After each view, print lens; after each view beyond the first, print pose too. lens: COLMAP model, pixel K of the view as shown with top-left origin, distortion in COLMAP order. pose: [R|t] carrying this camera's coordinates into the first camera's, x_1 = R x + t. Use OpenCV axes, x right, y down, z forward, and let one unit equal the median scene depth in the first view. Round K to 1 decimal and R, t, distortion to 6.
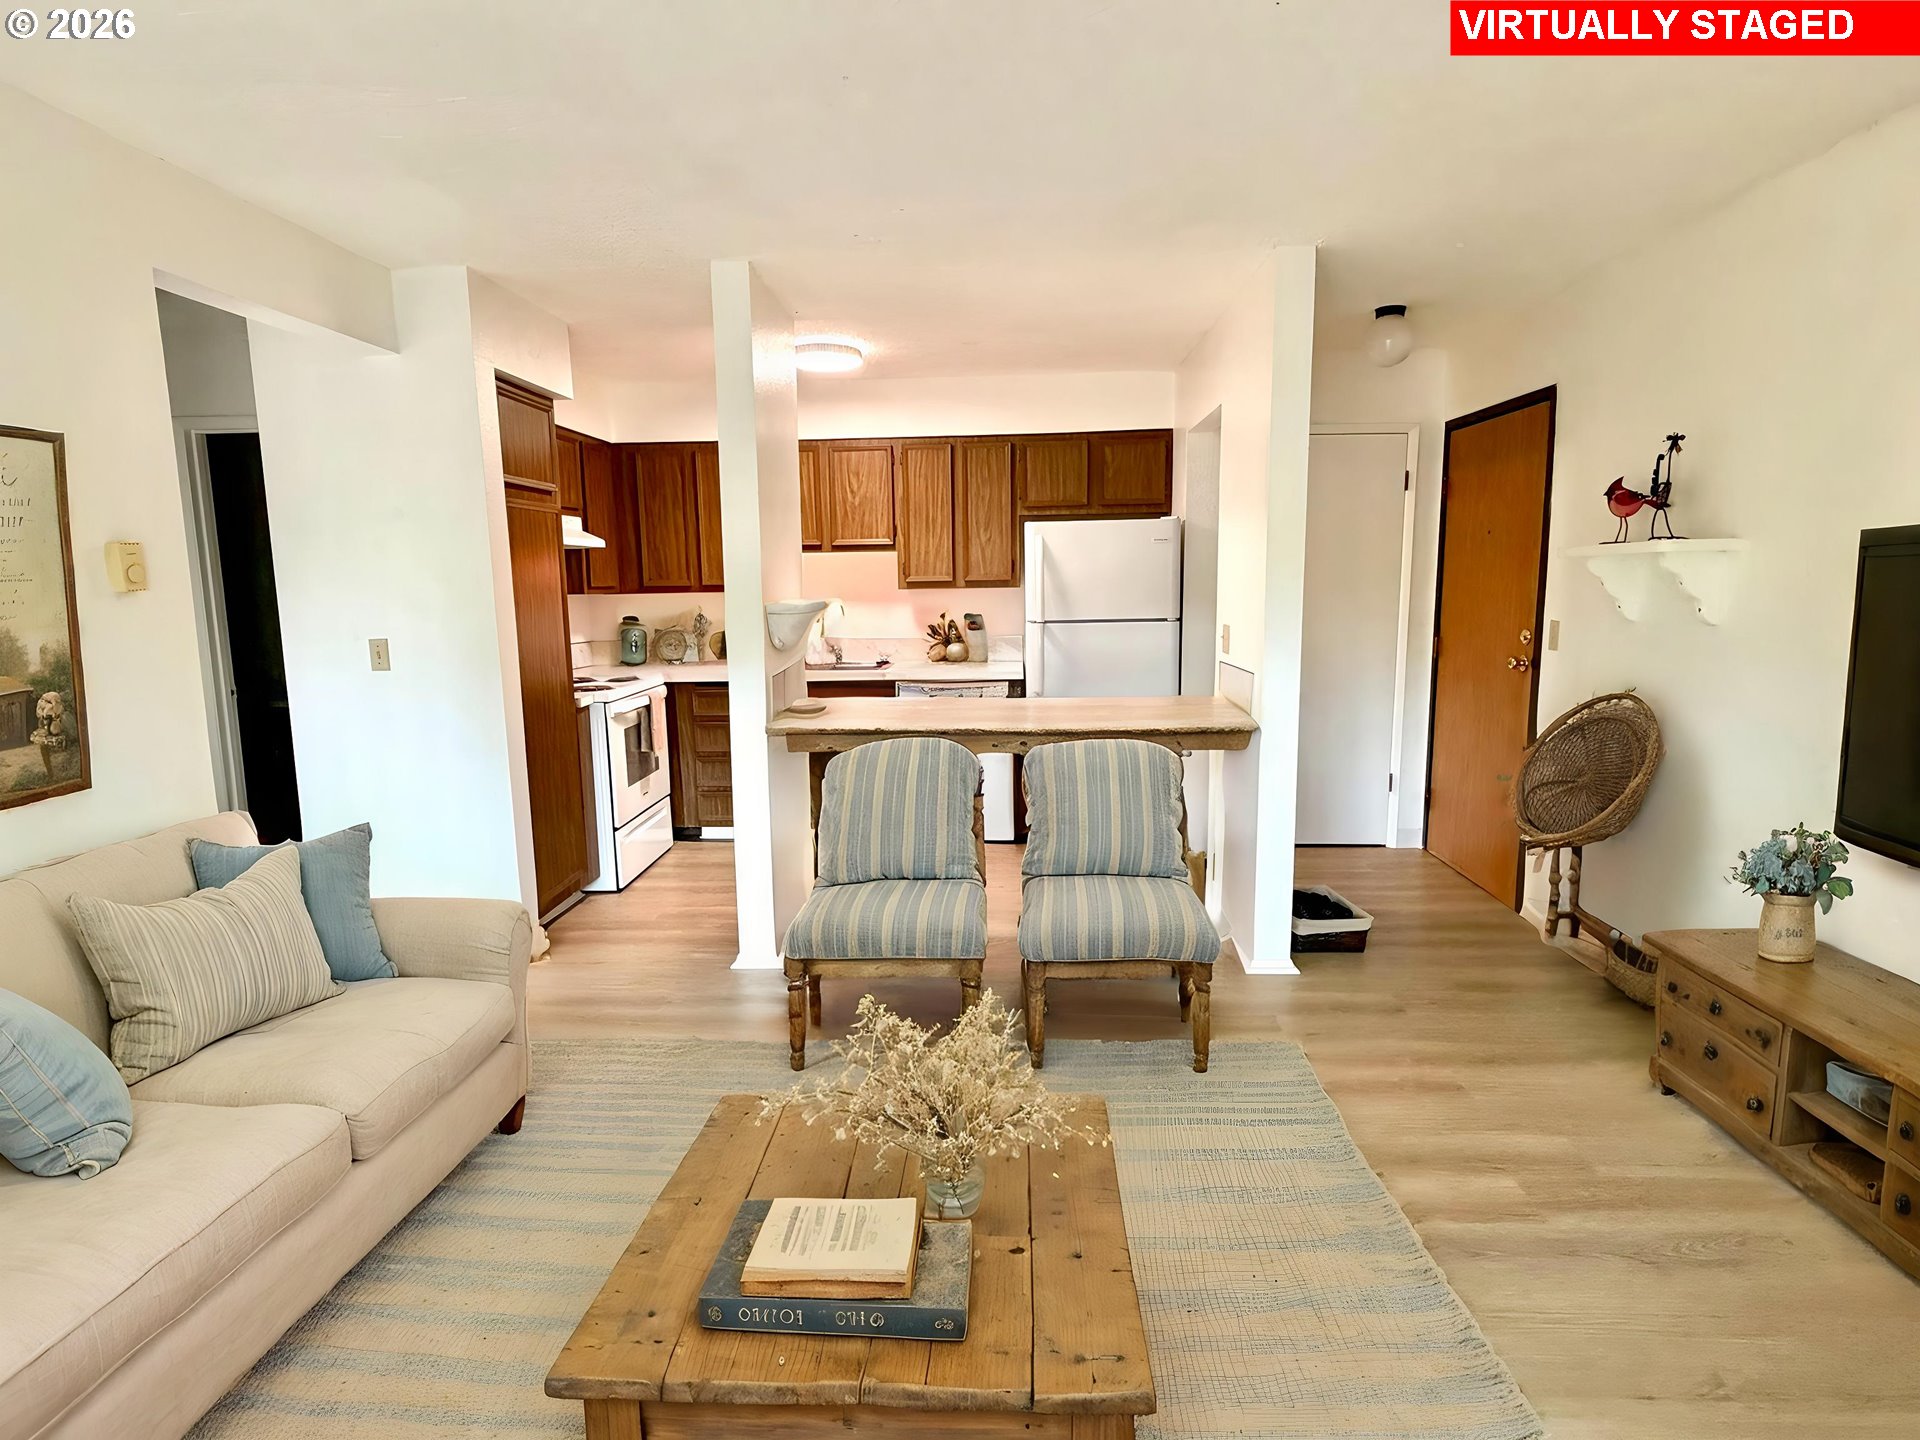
lens RADIAL K [[1023.6, 0, 964.8], [0, 1023.6, 732.9], [0, 0, 1]] dist [-0.011512, 0.000985]
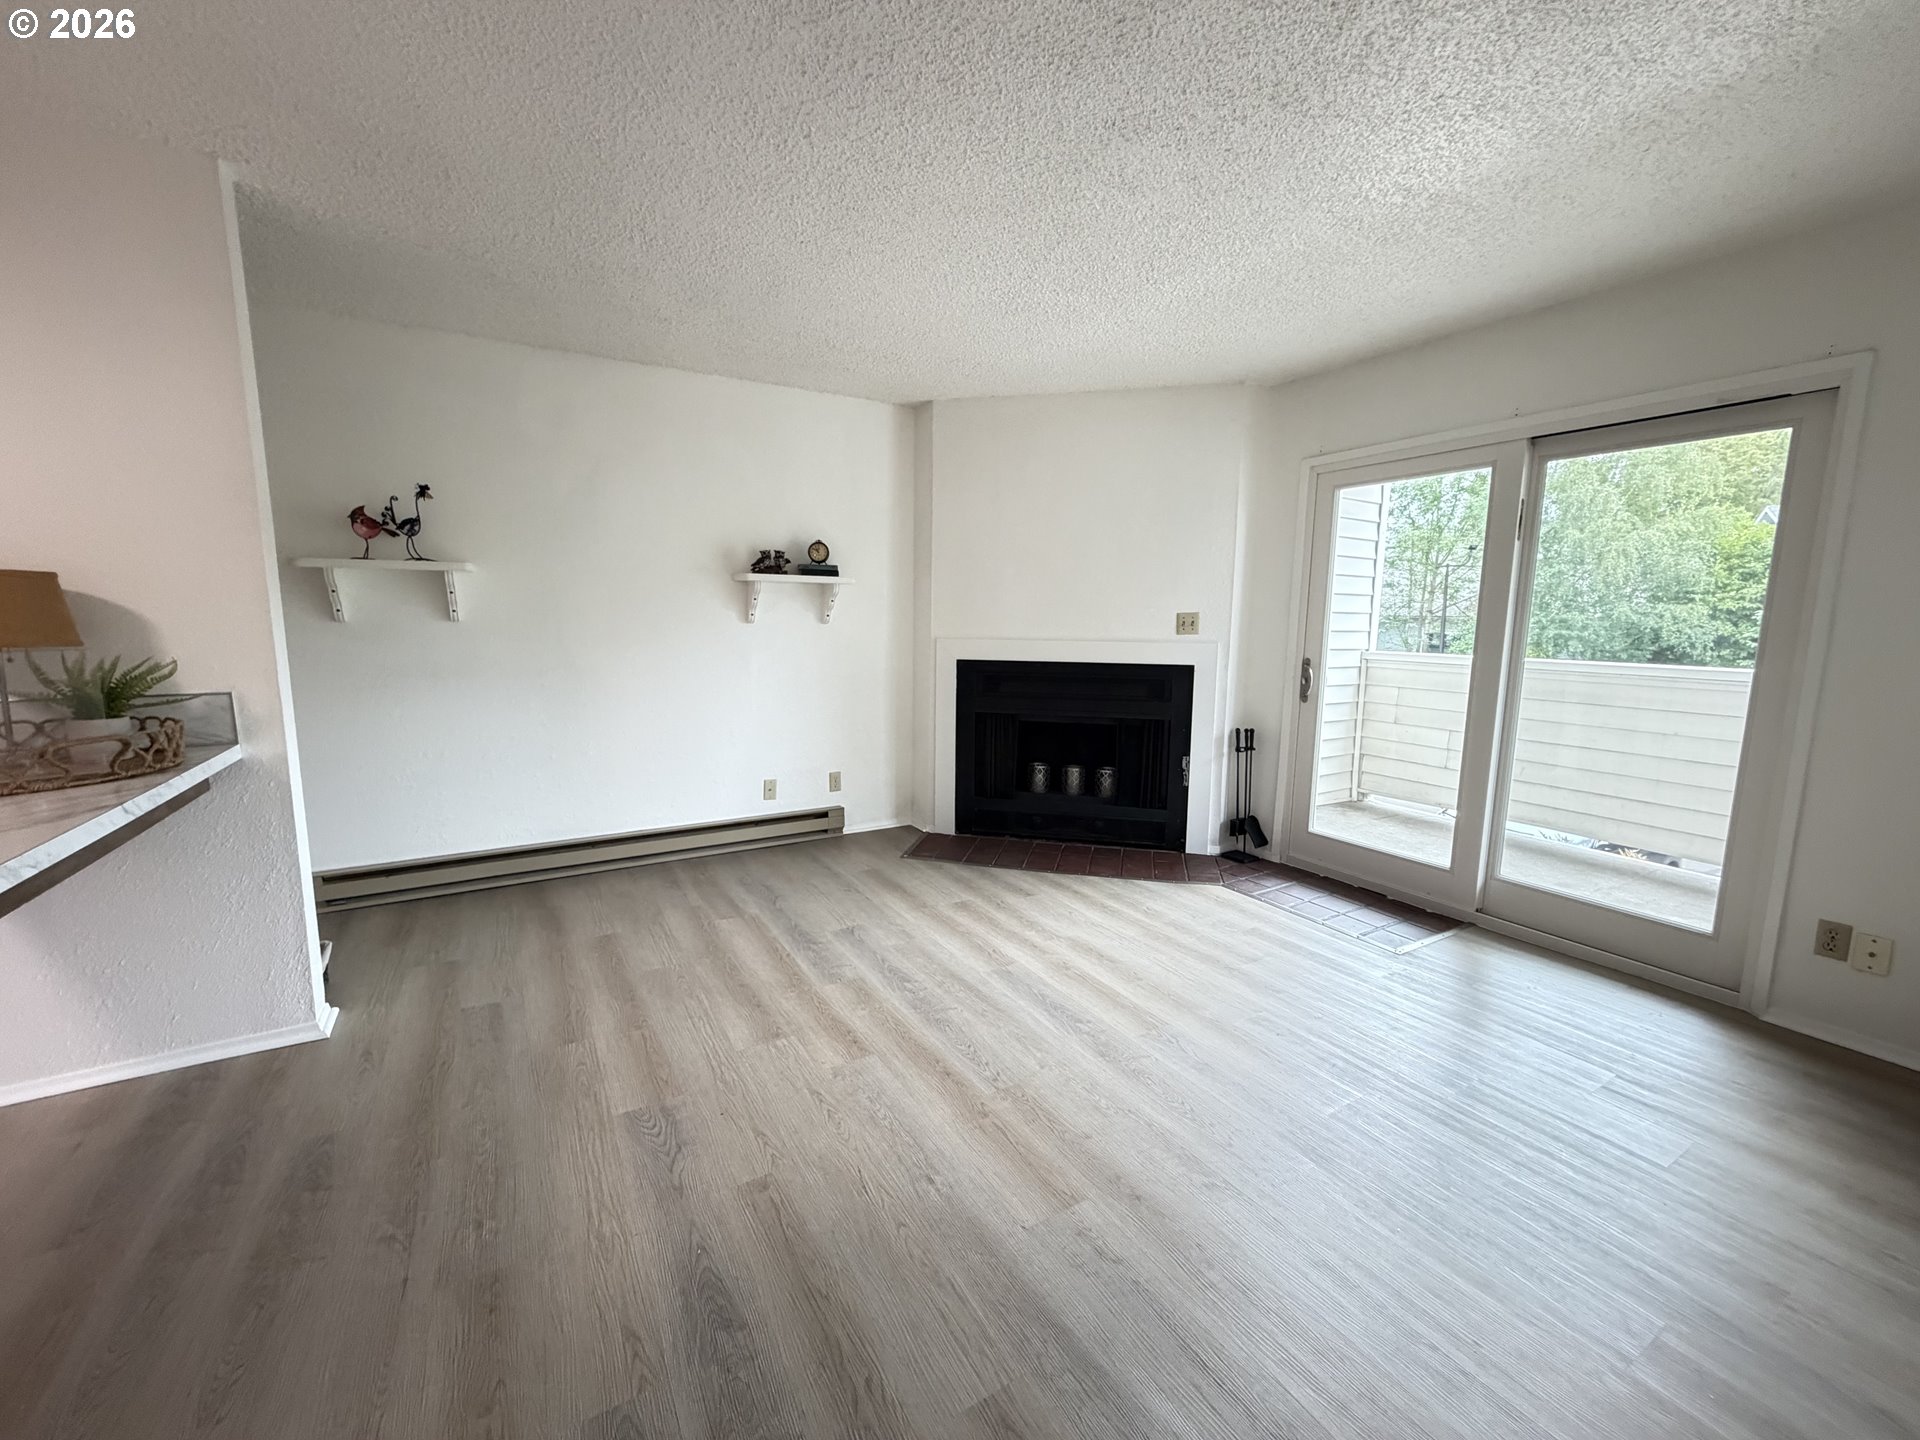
lens RADIAL K [[764.3, 0, 951.7], [0, 764.3, 723.6], [0, 0, 1]] dist [-0.000921, 0.000391]
pose [[-0.542882, -0.114298, 0.831995, -0.451708], [0.119351, 0.970139, 0.211153, -0.081720], [-0.831285, 0.213930, -0.513029, 0.739396]]
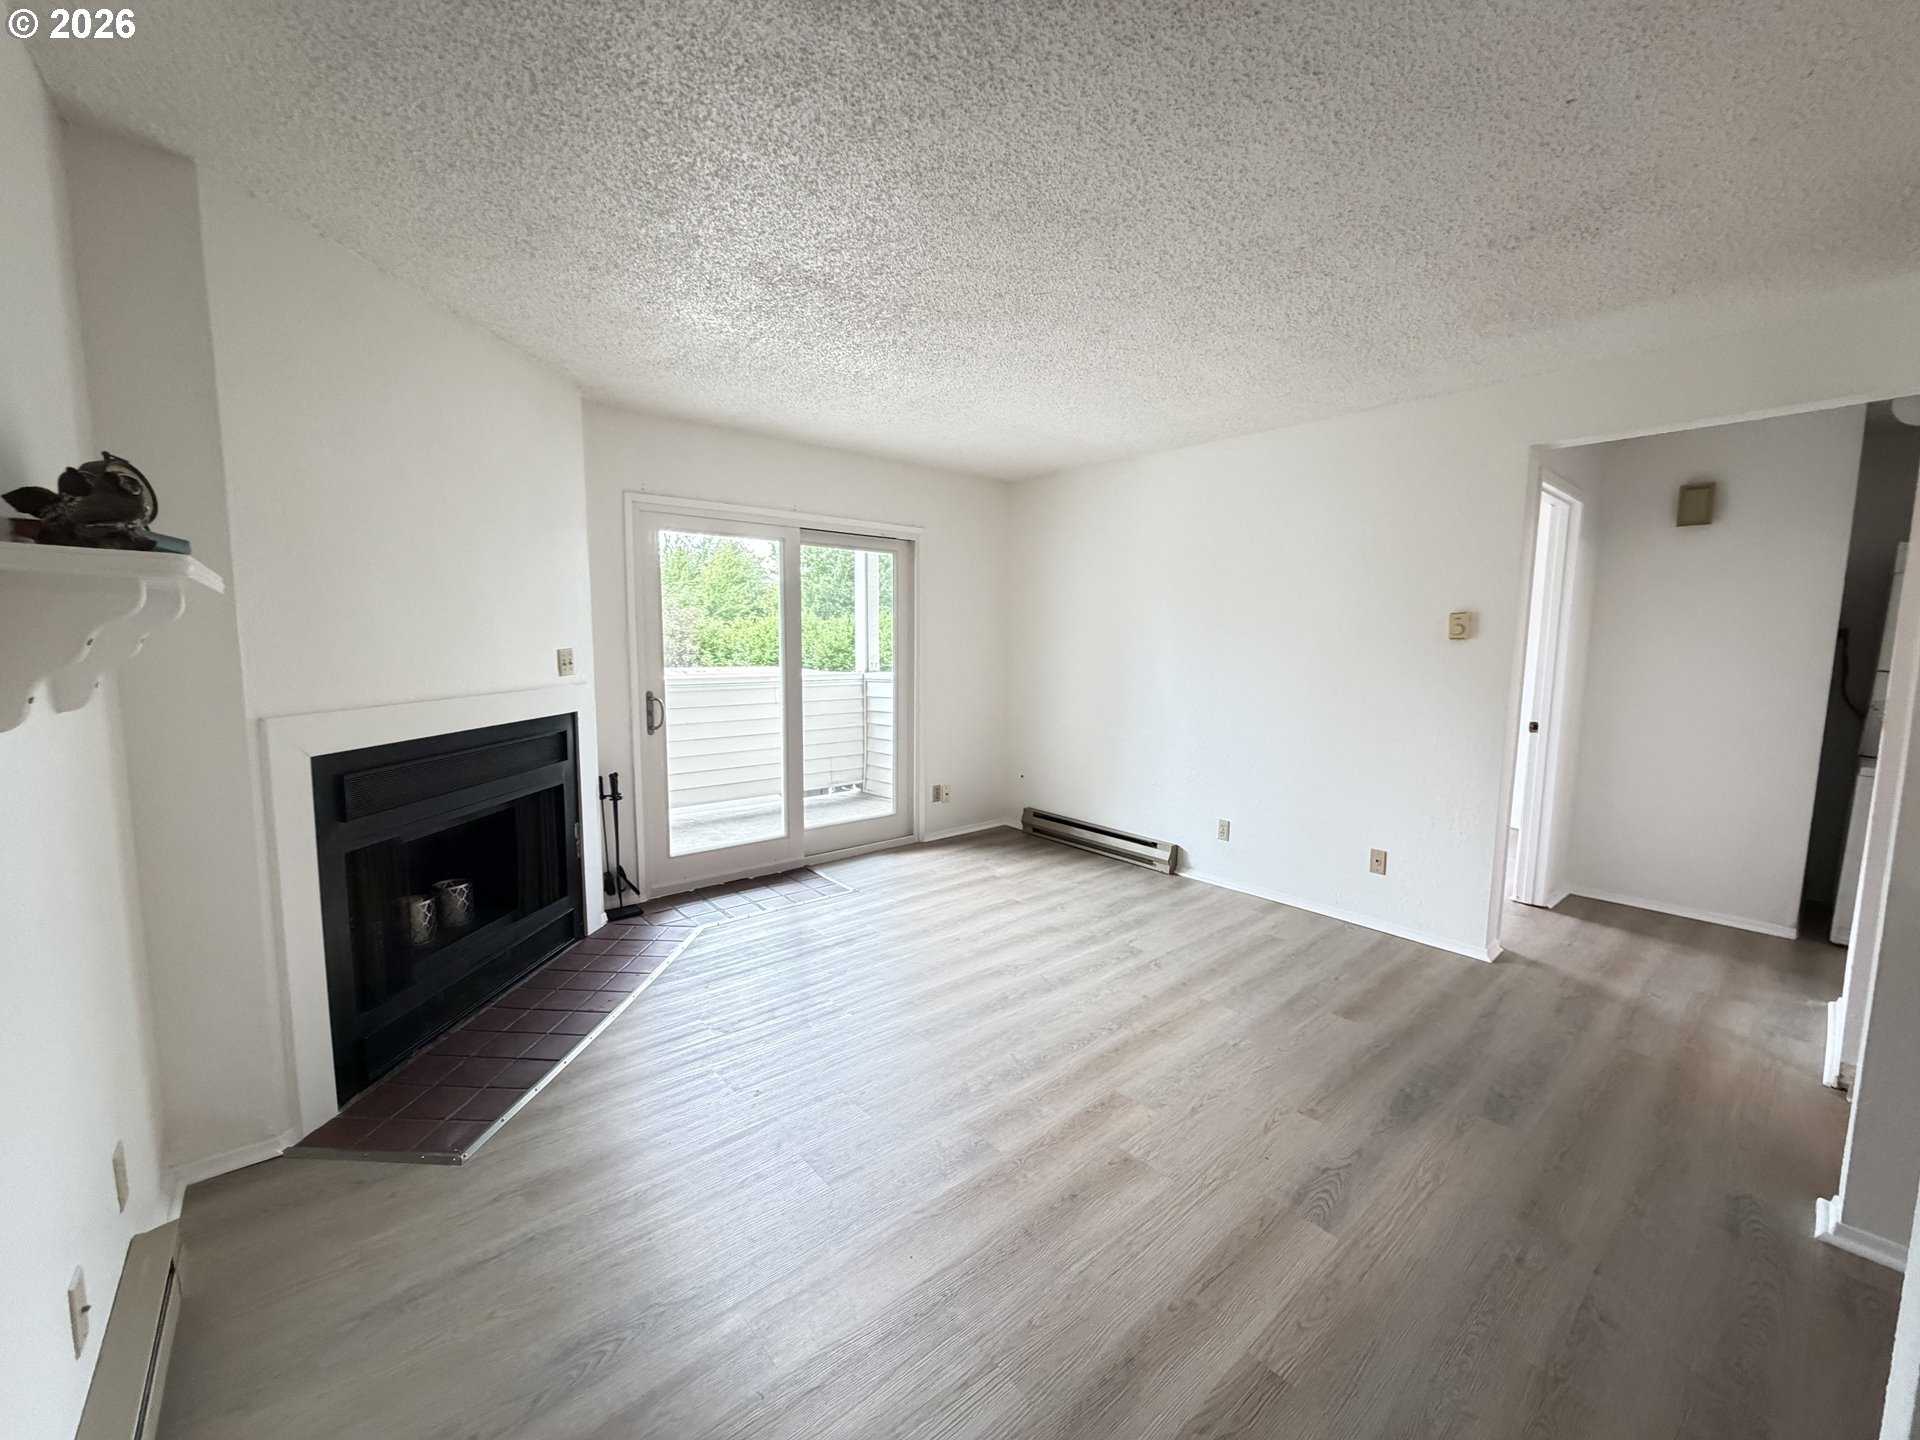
lens RADIAL K [[764.3, 0, 964.1], [0, 764.3, 724.0], [0, 0, 1]] dist [-0.000921, 0.000391]
pose [[-0.725777, 0.079740, -0.683293, 0.466024], [-0.103584, 0.969268, 0.223138, -0.122170], [0.680087, 0.232726, -0.695212, 0.811202]]
